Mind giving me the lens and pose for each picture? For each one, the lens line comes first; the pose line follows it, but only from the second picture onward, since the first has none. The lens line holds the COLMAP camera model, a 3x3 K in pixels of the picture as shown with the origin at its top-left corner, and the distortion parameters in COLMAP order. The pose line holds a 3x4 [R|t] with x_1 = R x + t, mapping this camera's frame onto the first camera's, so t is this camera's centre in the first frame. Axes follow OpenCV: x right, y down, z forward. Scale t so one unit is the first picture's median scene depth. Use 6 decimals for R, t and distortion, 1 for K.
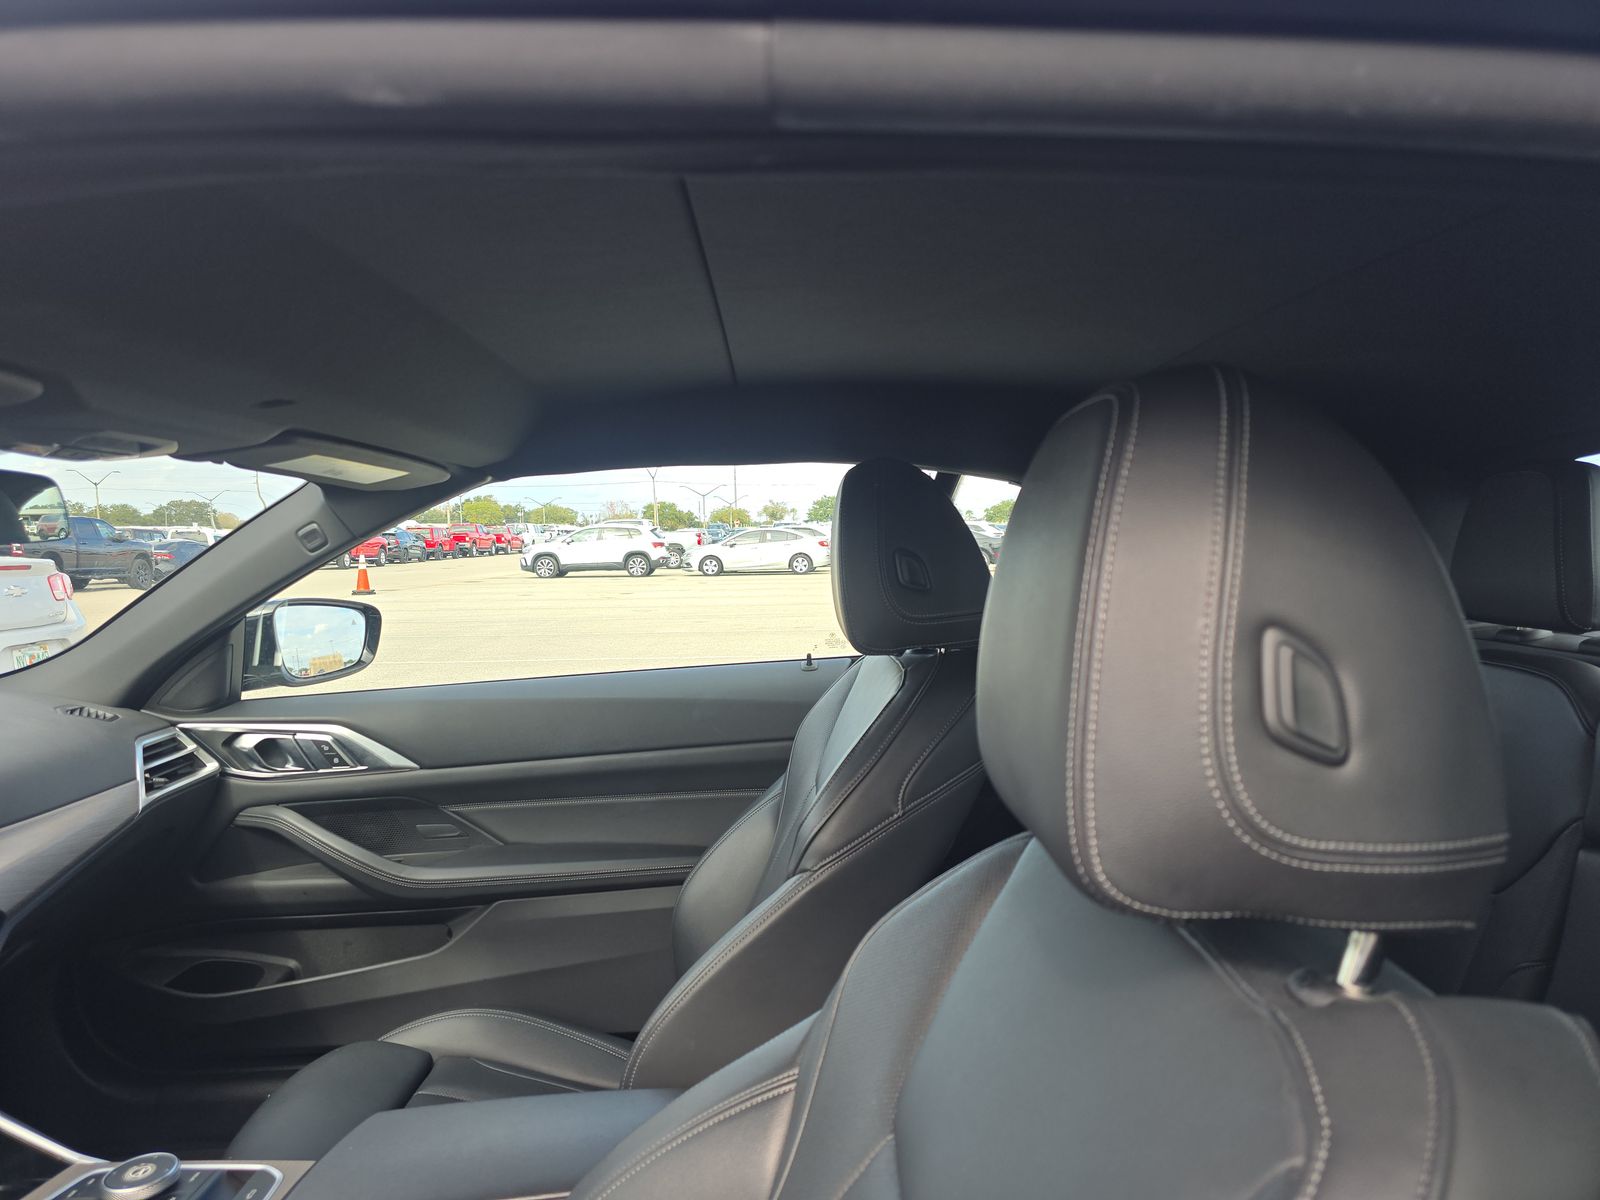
lens RADIAL K [[1068.2, 0, 800.0], [0, 1068.2, 600.0], [0, 0, 1]] dist [0.024144, -0.004658]
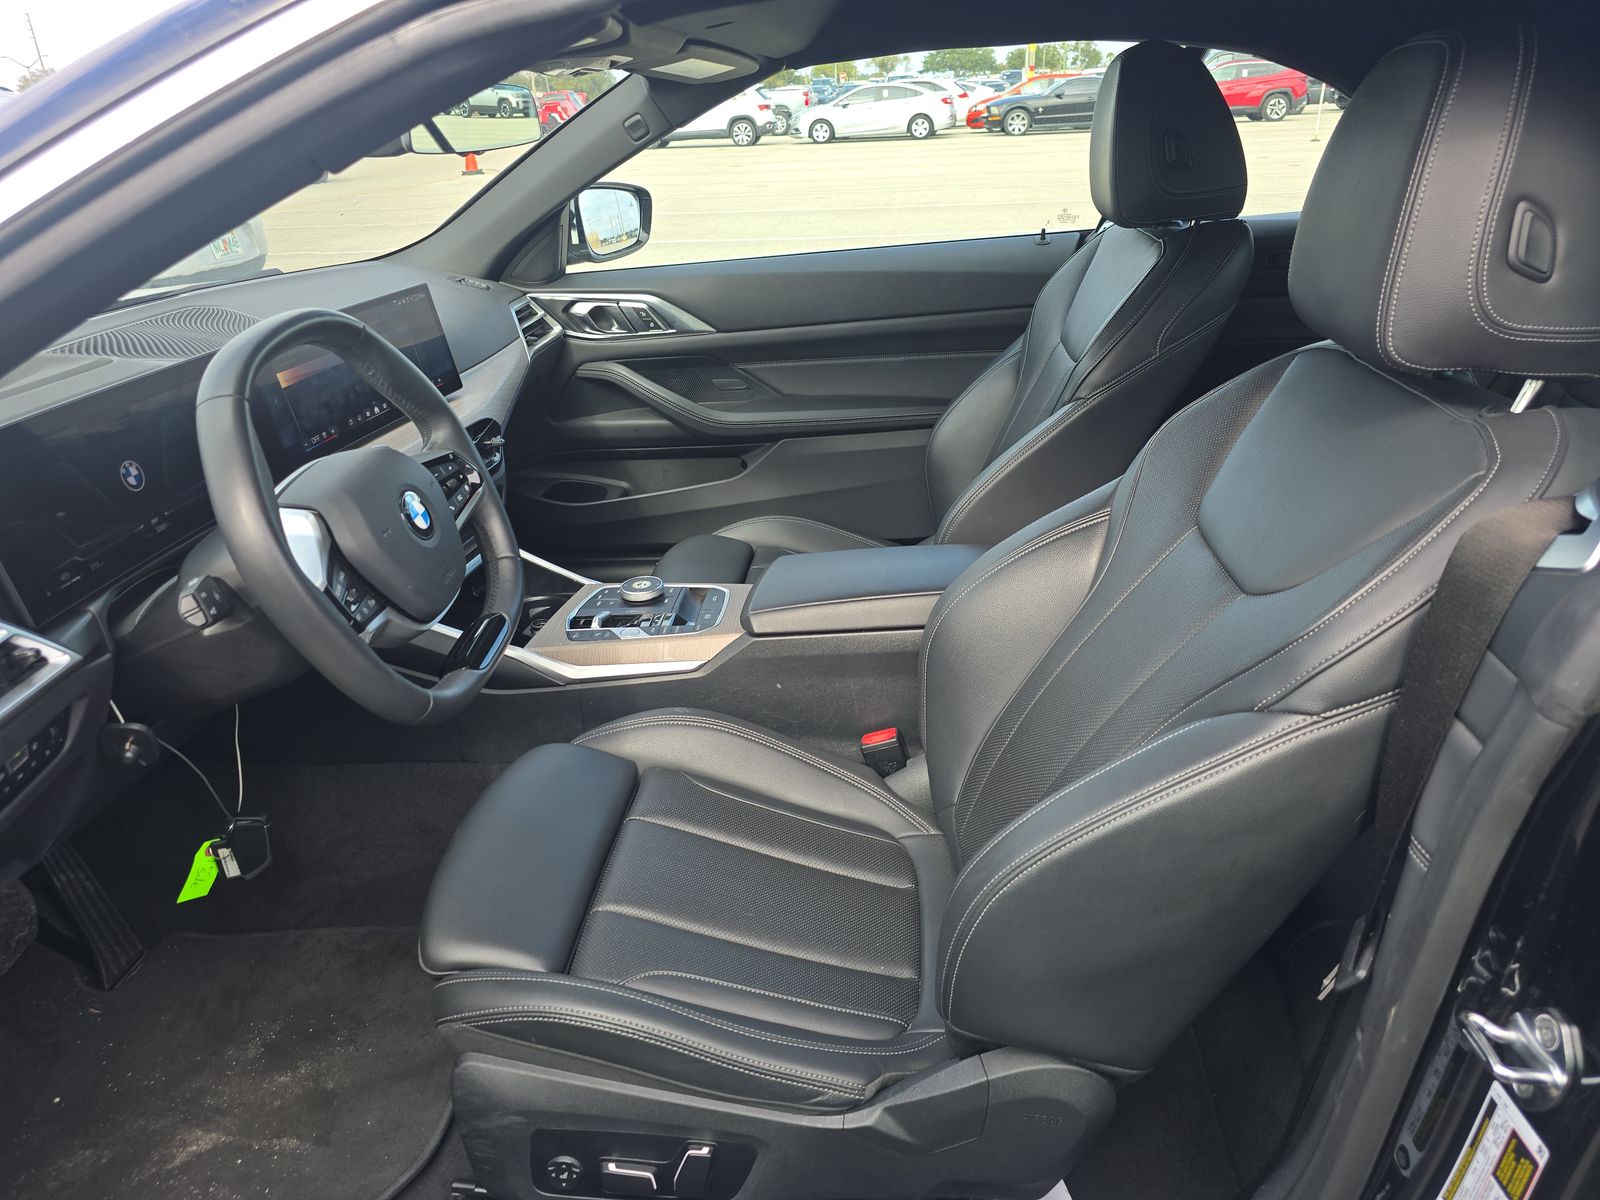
lens RADIAL K [[1046.0, 0, 800.0], [0, 1046.0, 600.0], [0, 0, 1]] dist [0.027948, -0.027416]
pose [[0.991935, 0.032292, -0.122564, -0.105815], [0.016271, 0.926556, 0.375805, -0.007493], [0.125698, -0.374768, 0.918558, -0.205714]]
